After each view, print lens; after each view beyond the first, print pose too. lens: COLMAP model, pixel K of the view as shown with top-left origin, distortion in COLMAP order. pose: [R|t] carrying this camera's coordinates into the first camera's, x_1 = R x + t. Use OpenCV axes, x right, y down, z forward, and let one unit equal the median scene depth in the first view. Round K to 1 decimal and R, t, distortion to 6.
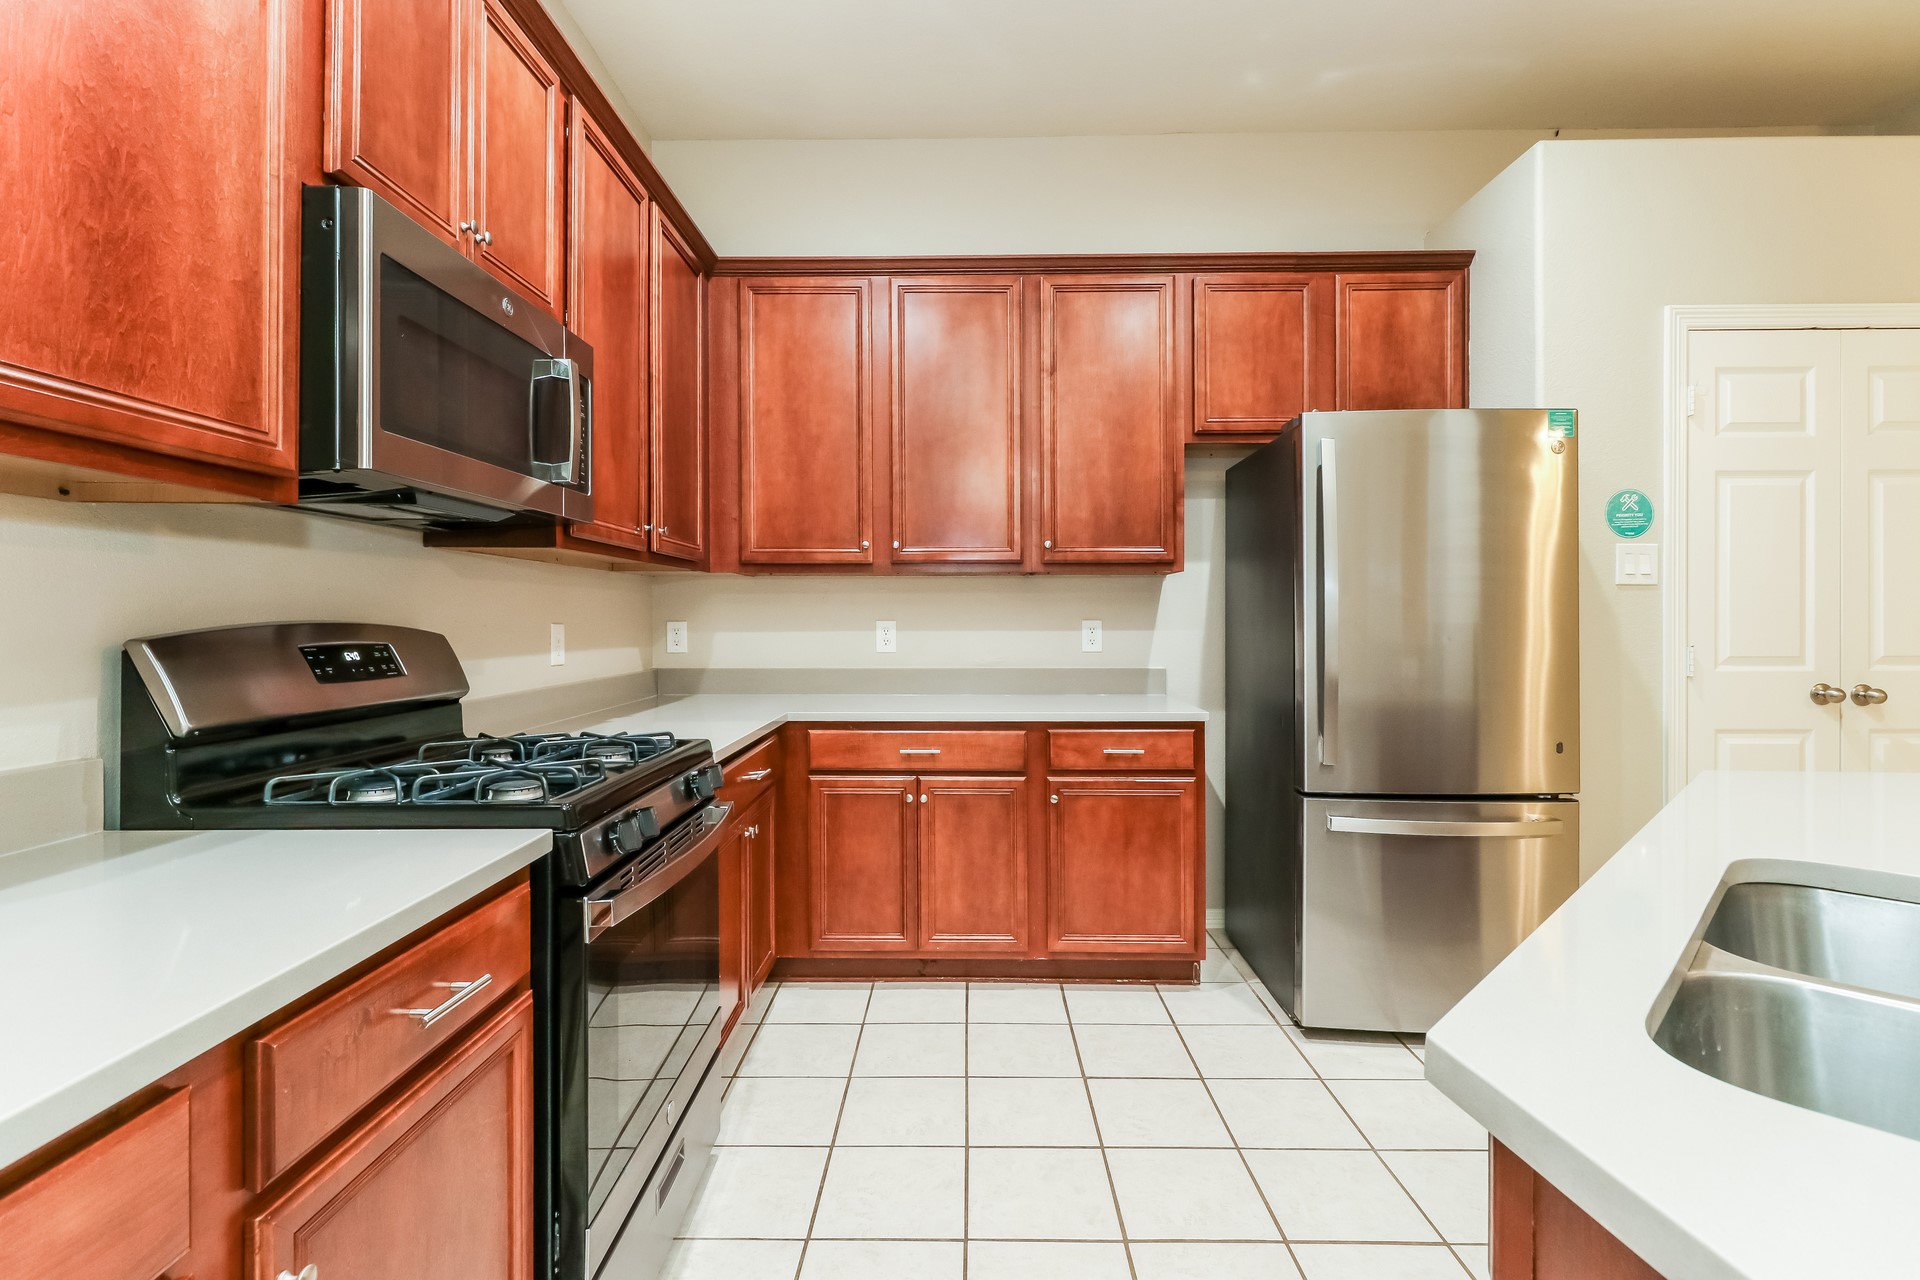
lens RADIAL K [[908.8, 0, 968.7], [0, 908.8, 623.2], [0, 0, 1]] dist [0.001069, 0.000084]
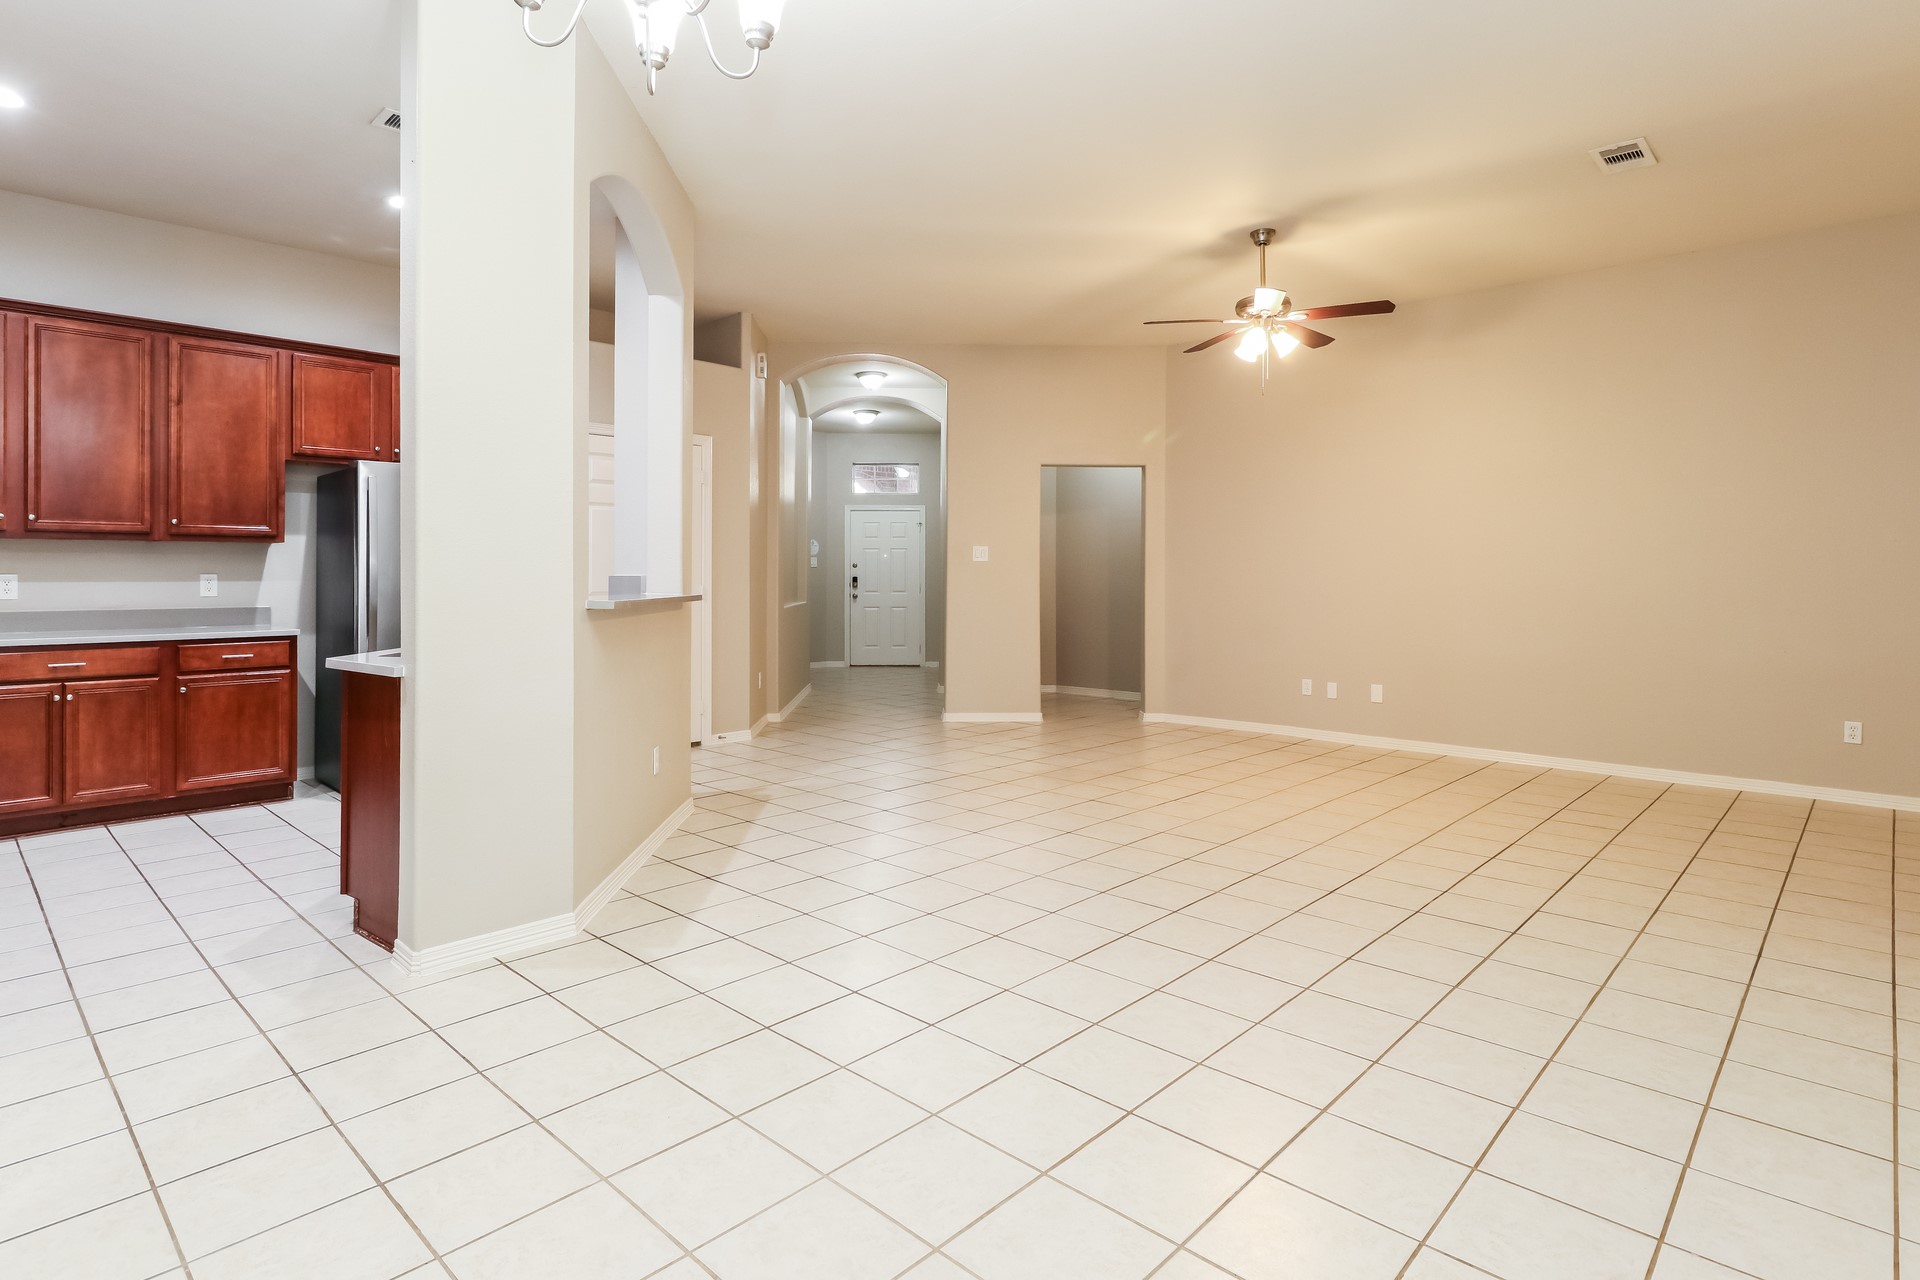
lens RADIAL K [[980.5, 0, 947.0], [0, 980.5, 567.2], [0, 0, 1]] dist [-0.004848, 0.000588]
pose [[0.690095, 0.005979, 0.723694, -0.198408], [-0.001459, 0.999975, -0.006871, -0.004629], [-0.723717, 0.003686, 0.690087, -1.010590]]
